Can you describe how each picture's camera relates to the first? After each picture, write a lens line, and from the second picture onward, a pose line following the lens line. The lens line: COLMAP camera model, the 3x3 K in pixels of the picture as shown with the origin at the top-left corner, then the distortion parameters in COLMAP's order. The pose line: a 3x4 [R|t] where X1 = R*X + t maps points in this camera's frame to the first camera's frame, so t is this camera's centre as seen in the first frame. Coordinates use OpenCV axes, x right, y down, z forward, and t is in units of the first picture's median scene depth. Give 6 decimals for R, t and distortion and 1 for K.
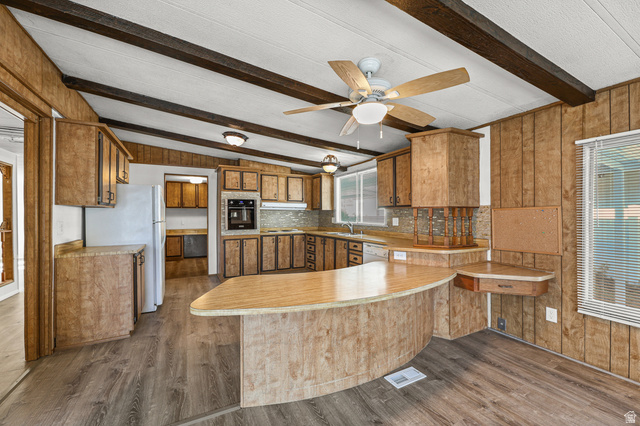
lens RADIAL K [[263.4, 0, 309.4], [0, 263.4, 223.6], [0, 0, 1]] dist [0.000167, -0.001057]
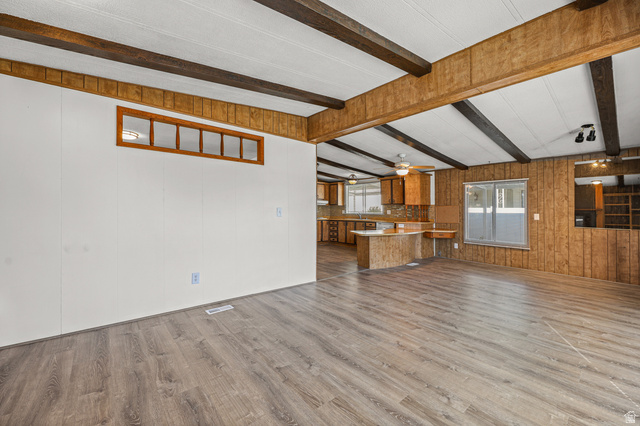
lens RADIAL K [[263.4, 0, 320.9], [0, 263.4, 213.5], [0, 0, 1]] dist [0.000167, -0.001057]
pose [[0.967558, 0.012753, 0.252328, -0.931162], [-0.007100, 0.999703, -0.023299, 0.075494], [-0.252550, 0.020751, 0.967361, -1.068973]]
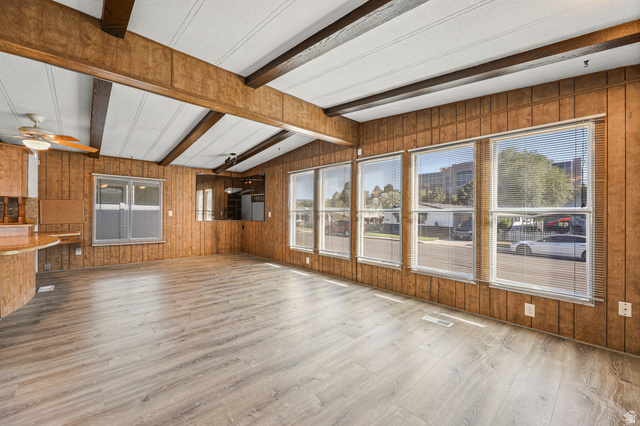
lens RADIAL K [[263.4, 0, 314.7], [0, 263.4, 205.8], [0, 0, 1]] dist [0.000167, -0.001057]
pose [[-0.301342, 0.025672, 0.953170, -1.423280], [0.020159, 0.999586, -0.020549, 0.051337], [-0.953303, 0.013023, -0.301735, -0.147388]]
